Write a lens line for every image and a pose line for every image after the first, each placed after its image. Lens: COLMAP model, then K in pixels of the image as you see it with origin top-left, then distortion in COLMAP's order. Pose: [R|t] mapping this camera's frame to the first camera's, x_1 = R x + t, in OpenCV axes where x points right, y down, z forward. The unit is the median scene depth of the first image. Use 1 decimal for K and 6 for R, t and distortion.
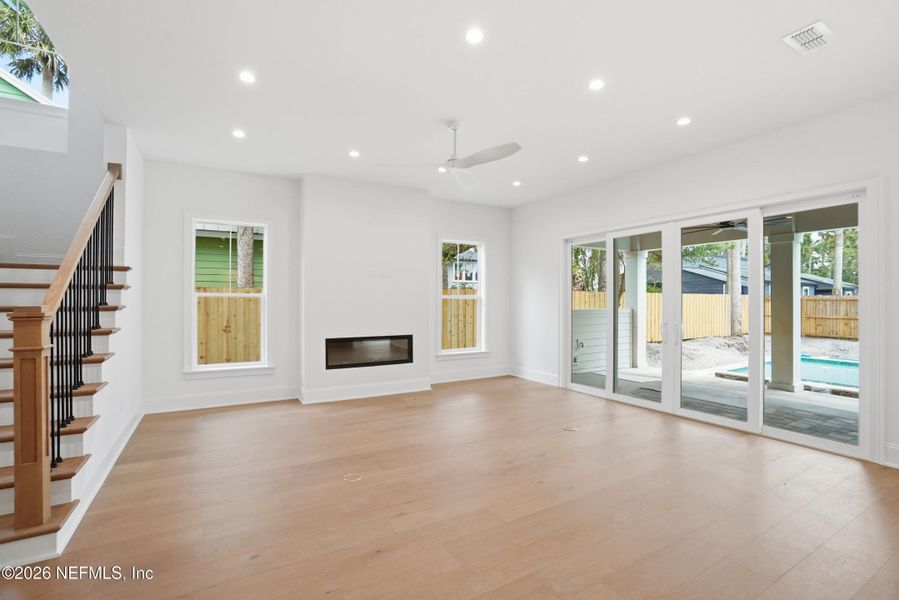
lens RADIAL K [[393.5, 0, 441.6], [0, 393.5, 296.9], [0, 0, 1]] dist [-0.016706, 0.003971]
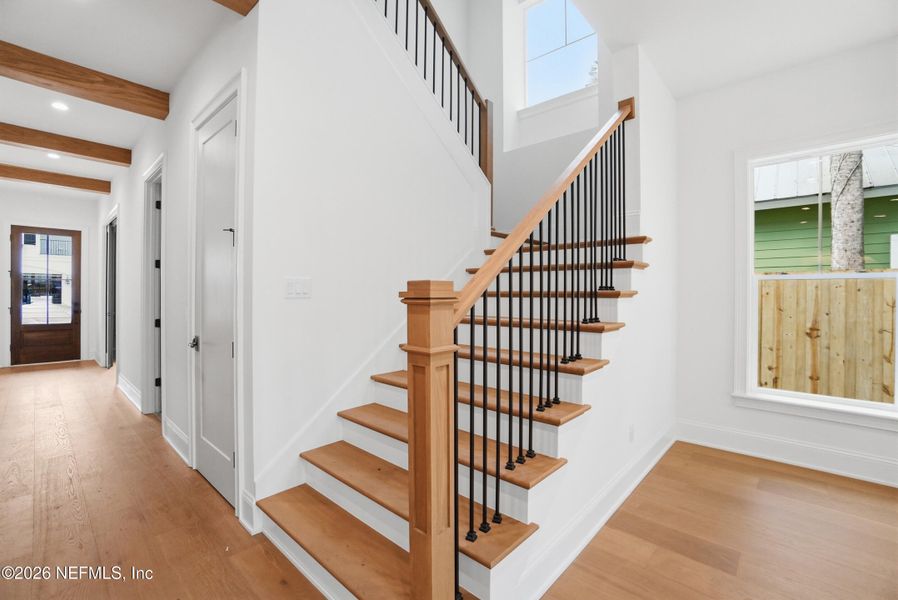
lens RADIAL K [[393.1, 0, 439.3], [0, 393.1, 291.7], [0, 0, 1]] dist [-0.016706, 0.003971]
pose [[0.297003, 0.004325, -0.954867, -0.170085], [-0.000301, 0.999990, 0.004436, 0.014084], [0.954876, -0.001030, 0.297002, 0.315067]]
